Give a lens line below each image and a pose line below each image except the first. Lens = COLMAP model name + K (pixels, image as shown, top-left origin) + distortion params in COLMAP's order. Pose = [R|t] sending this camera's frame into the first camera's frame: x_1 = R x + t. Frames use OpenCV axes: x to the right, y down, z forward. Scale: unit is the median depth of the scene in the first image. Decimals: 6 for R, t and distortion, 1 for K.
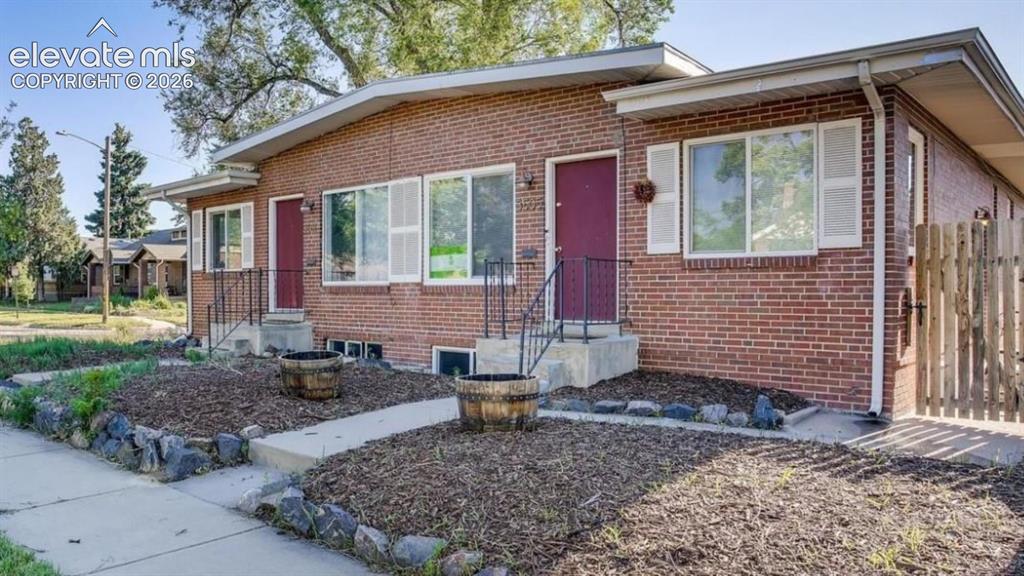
lens RADIAL K [[756.4, 0, 511.5], [0, 756.4, 292.6], [0, 0, 1]] dist [-0.041948, -0.000729]
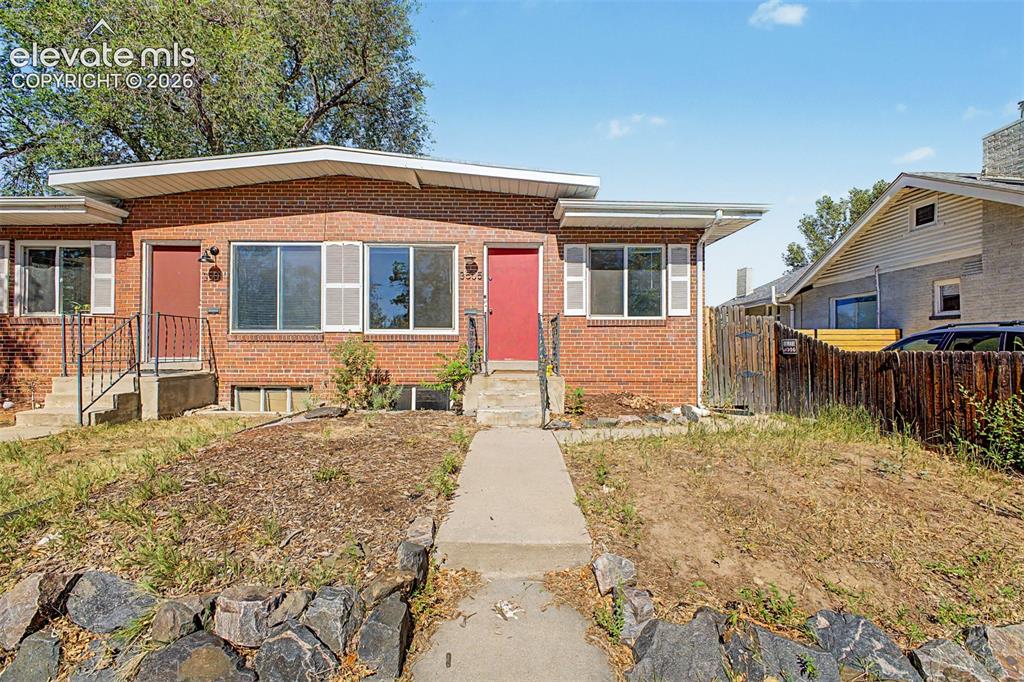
lens RADIAL K [[405.0, 0, 511.9], [0, 405.0, 338.8], [0, 0, 1]] dist [0.018272, -0.004823]
pose [[0.770835, 0.008381, 0.636980, -0.420531], [-0.000521, 0.999921, -0.012526, 0.006120], [-0.637035, 0.009324, 0.770778, 0.445636]]
